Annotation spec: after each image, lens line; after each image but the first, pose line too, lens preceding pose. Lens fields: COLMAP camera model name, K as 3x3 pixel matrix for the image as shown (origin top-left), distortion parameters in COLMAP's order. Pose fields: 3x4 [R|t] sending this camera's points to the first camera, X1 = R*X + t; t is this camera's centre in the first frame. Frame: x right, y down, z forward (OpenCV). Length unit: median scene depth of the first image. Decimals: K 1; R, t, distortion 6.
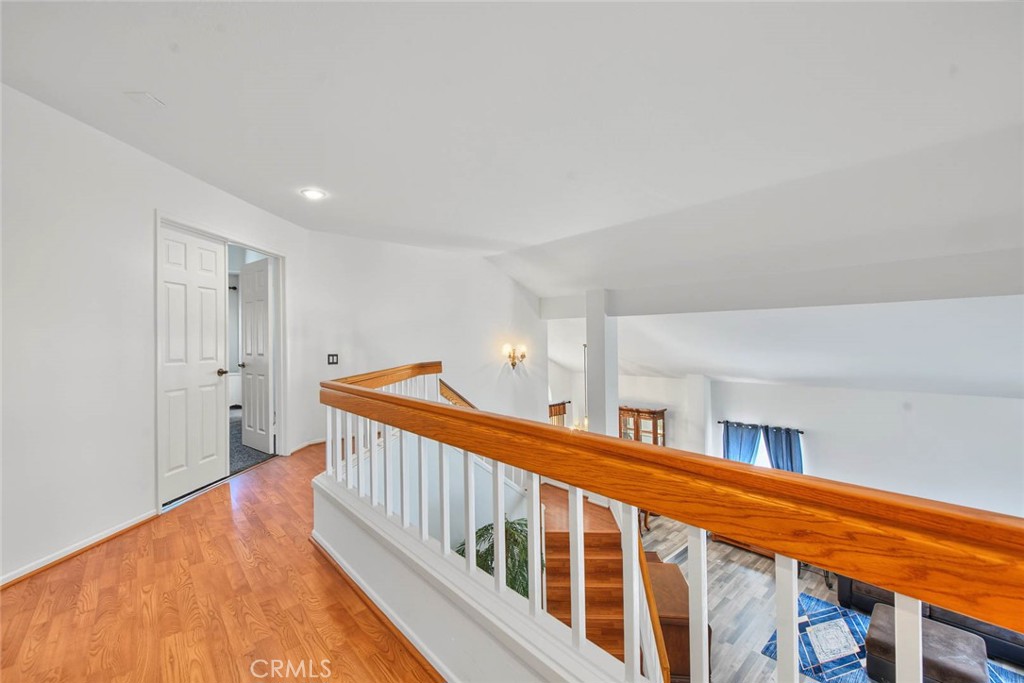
lens RADIAL K [[412.1, 0, 510.5], [0, 412.1, 338.0], [0, 0, 1]] dist [-0.002085, -0.000262]
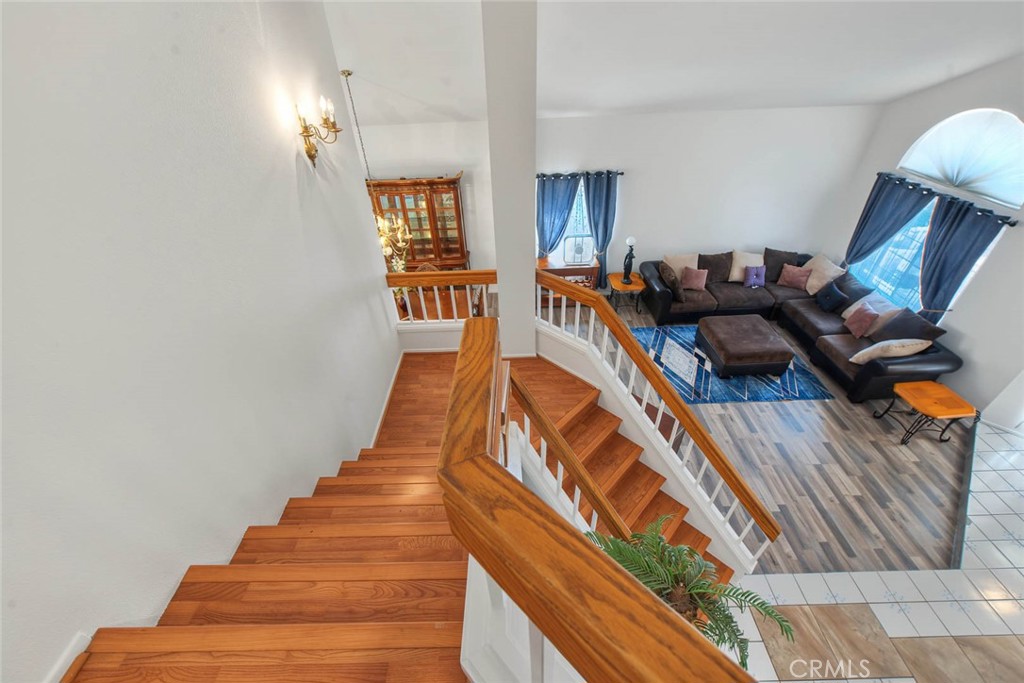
lens RADIAL K [[412.1, 0, 514.1], [0, 412.1, 343.4], [0, 0, 1]] dist [-0.002085, -0.000262]
pose [[0.676915, -0.452082, 0.580869, -0.140912], [0.033631, 0.807330, 0.589141, -0.008310], [-0.735293, -0.379263, 0.561697, 0.508315]]
